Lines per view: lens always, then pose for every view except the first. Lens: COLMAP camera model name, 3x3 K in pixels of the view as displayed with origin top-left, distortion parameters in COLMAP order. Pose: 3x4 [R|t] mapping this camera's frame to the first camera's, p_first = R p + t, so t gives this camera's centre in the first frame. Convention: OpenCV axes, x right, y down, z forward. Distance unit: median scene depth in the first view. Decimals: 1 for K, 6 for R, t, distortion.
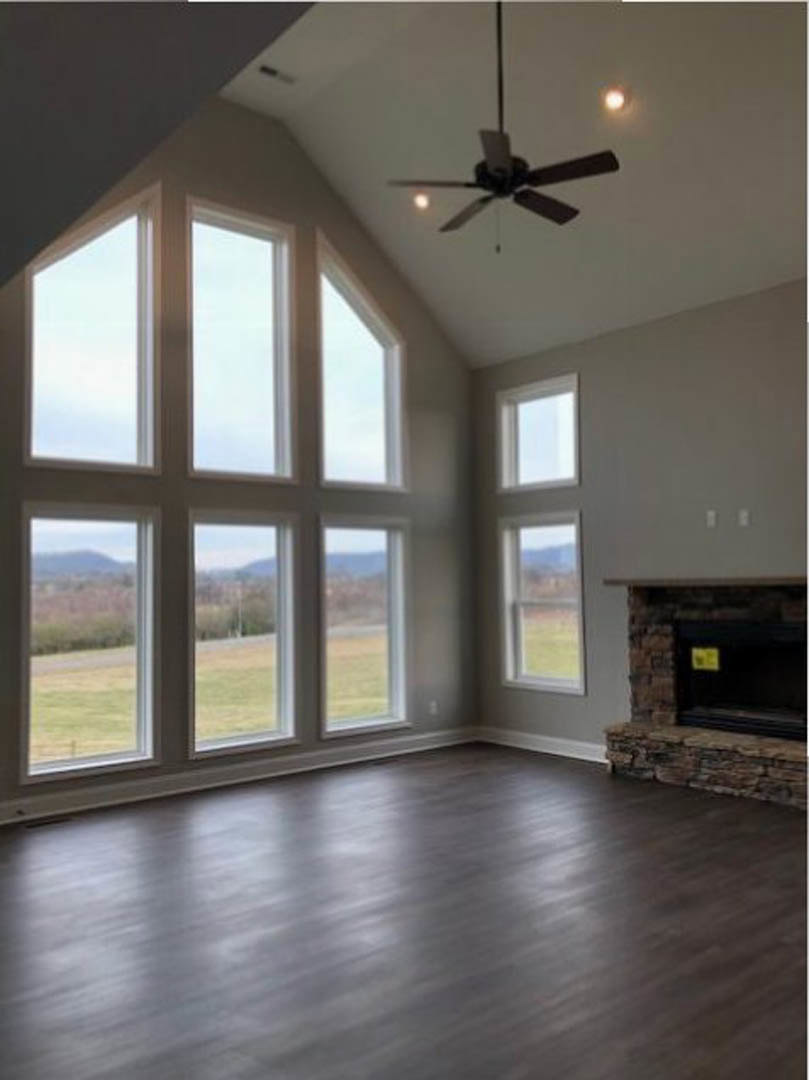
lens RADIAL K [[882.0, 0, 404.5], [0, 882.0, 540.0], [0, 0, 1]] dist [0.084471, -0.185454]
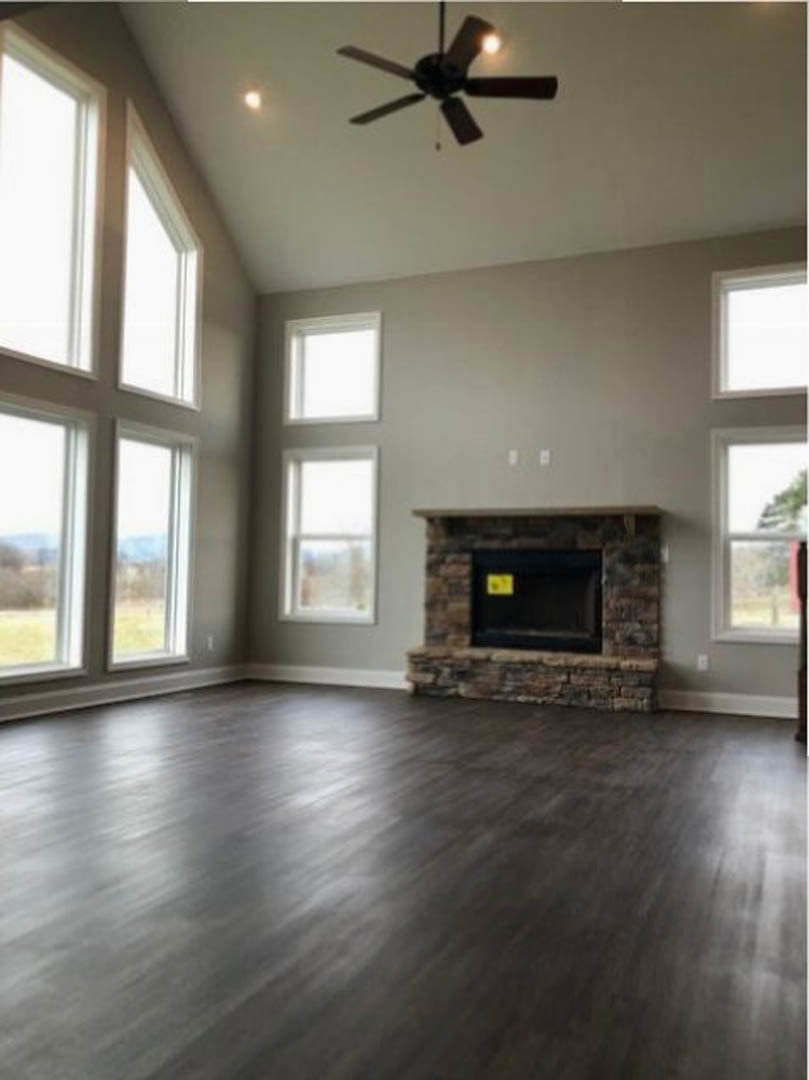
lens RADIAL K [[881.7, 0, 403.6], [0, 881.7, 524.0], [0, 0, 1]] dist [0.118419, -0.185060]
pose [[0.904525, 0.054057, 0.422980, -0.228677], [-0.054380, 0.998456, -0.011315, 0.076355], [-0.422939, -0.012767, 0.906068, 0.064989]]
